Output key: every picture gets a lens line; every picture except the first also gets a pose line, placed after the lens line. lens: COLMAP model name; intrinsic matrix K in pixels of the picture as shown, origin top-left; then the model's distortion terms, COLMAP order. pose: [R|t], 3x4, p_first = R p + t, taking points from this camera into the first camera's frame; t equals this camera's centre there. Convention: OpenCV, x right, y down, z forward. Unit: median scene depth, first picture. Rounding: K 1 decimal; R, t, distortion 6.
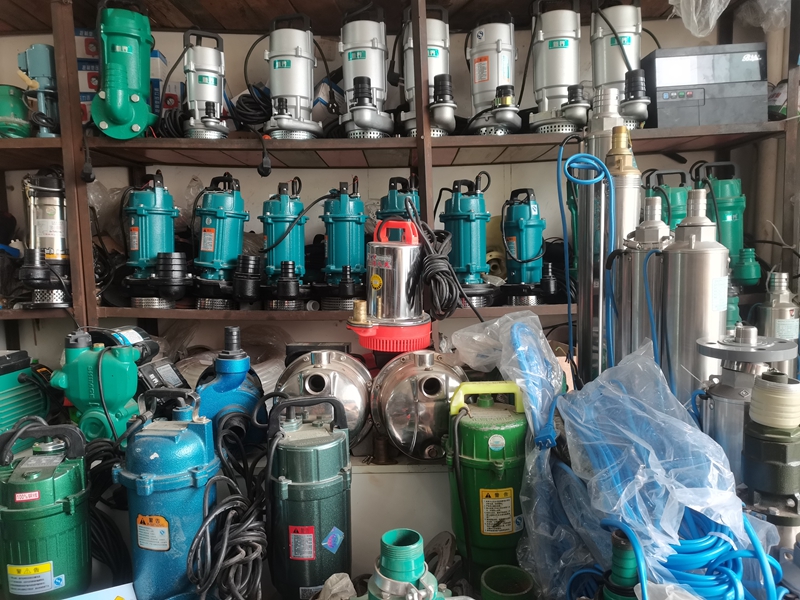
lens RADIAL K [[604.4, 0, 400.0], [0, 604.4, 300.0], [0, 0, 1]] dist [0.055726, -0.047203]
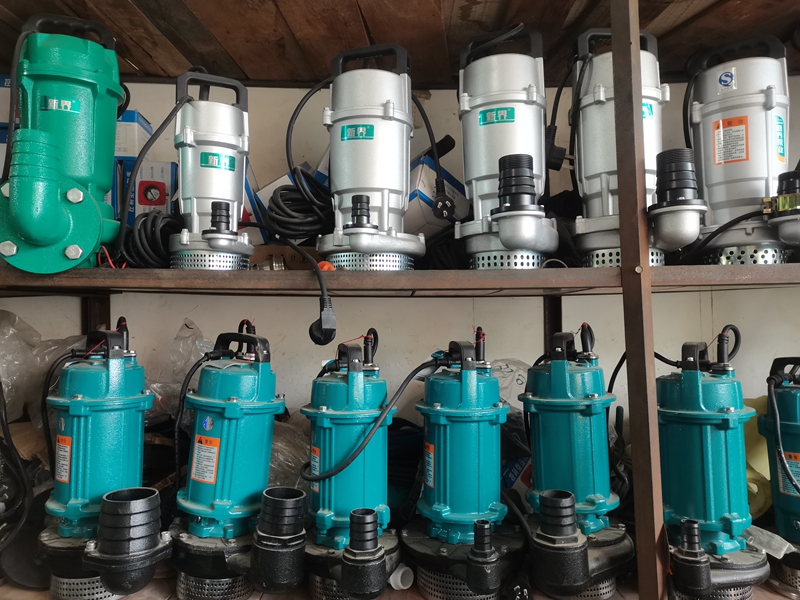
lens RADIAL K [[604.4, 0, 400.0], [0, 604.4, 300.0], [0, 0, 1]] dist [0.055726, -0.047203]
pose [[0.999992, 0.002314, -0.003279, -0.151535], [-0.002651, 0.994285, -0.106724, -0.180745], [0.003013, 0.106732, 0.994283, 0.478217]]
